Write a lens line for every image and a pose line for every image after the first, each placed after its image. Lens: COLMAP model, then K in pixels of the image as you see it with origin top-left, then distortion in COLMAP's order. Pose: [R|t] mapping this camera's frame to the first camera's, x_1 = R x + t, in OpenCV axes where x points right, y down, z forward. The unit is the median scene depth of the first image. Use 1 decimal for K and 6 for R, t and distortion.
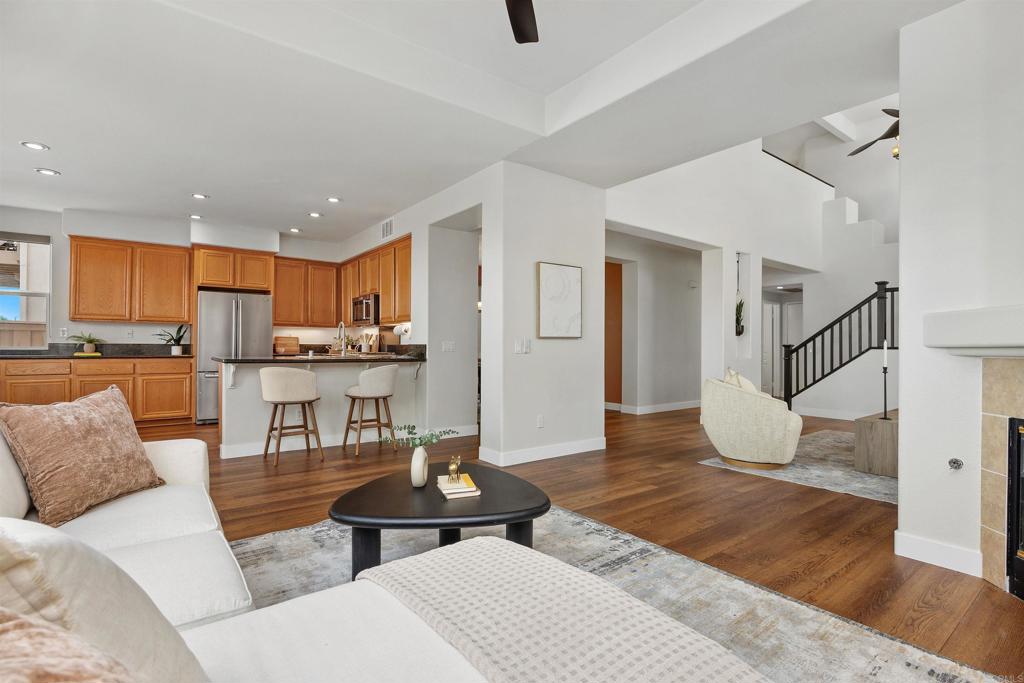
lens RADIAL K [[481.9, 0, 507.7], [0, 481.9, 343.6], [0, 0, 1]] dist [-0.012080, -0.000431]
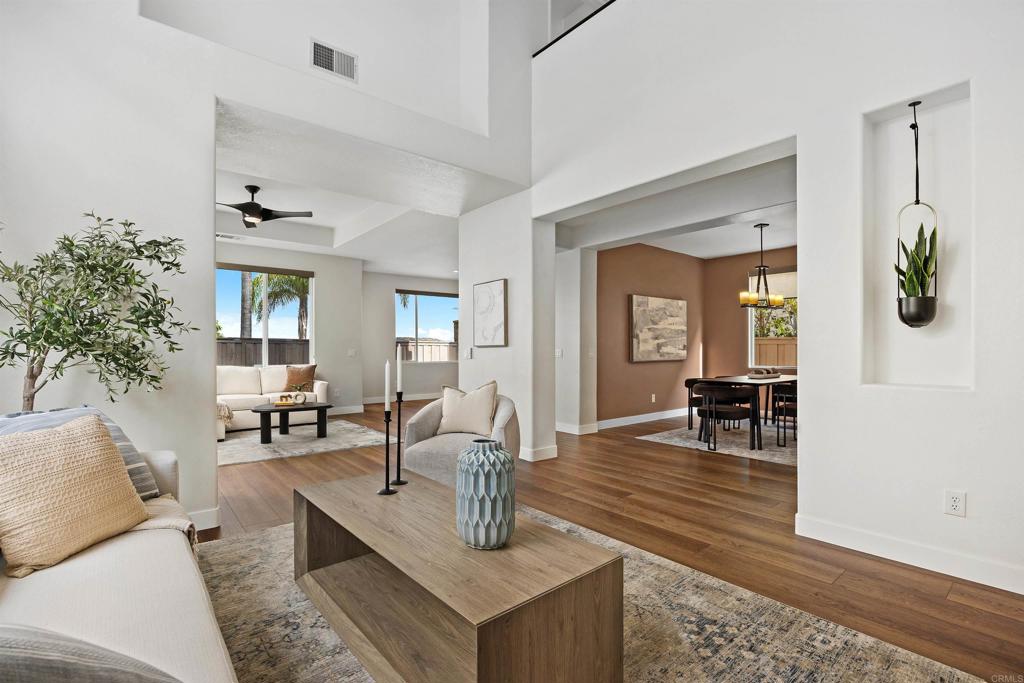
lens RADIAL K [[481.9, 0, 507.7], [0, 481.9, 343.6], [0, 0, 1]] dist [-0.012080, -0.000431]
pose [[0.043937, -0.012118, -0.998961, 0.912646], [0.009376, 0.999887, -0.011717, -0.000804], [0.998990, -0.008852, 0.044045, 0.731304]]
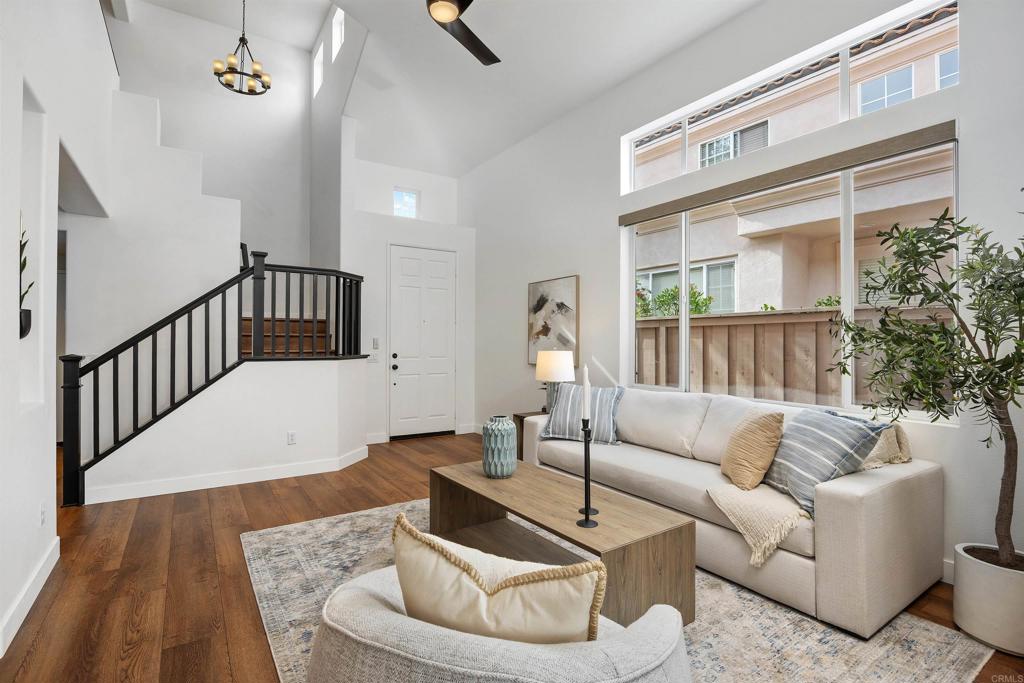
lens RADIAL K [[481.9, 0, 507.7], [0, 481.9, 343.6], [0, 0, 1]] dist [-0.012080, -0.000431]
pose [[0.059966, -0.011455, 0.998135, 0.197521], [-0.008551, 0.999892, 0.011989, -0.023404], [-0.998164, -0.009254, 0.059862, 0.696610]]
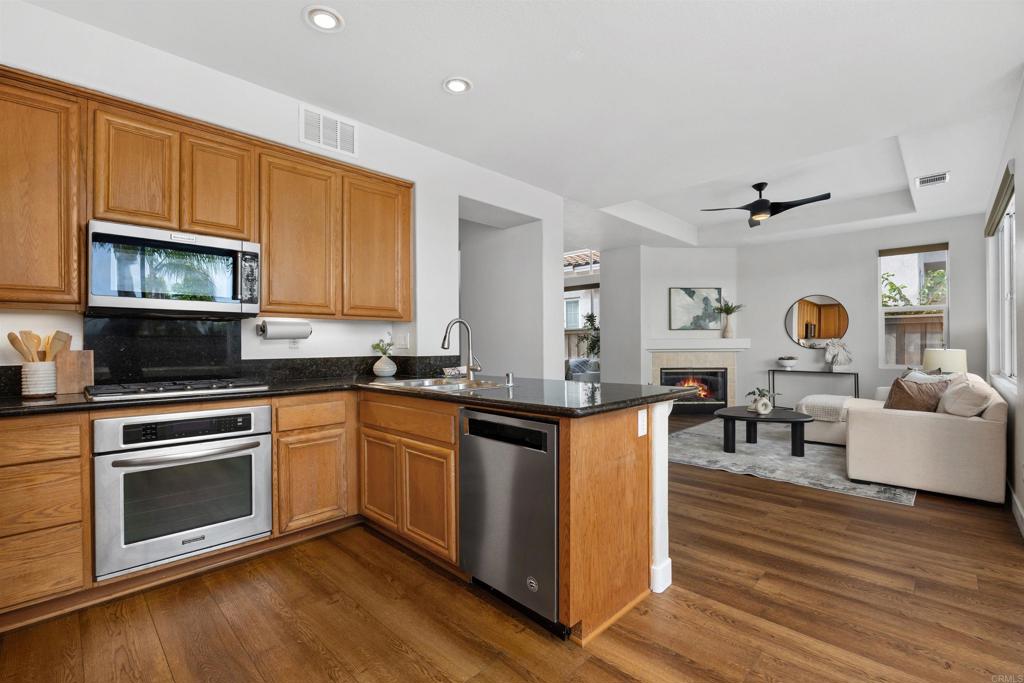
lens RADIAL K [[452.1, 0, 512.3], [0, 452.1, 344.3], [0, 0, 1]] dist [-0.003710, -0.000542]
pose [[-0.150456, -0.006476, 0.988595, -0.727175], [-0.000873, 0.999979, 0.006418, -0.016889], [-0.988616, 0.000102, -0.150459, 0.857355]]
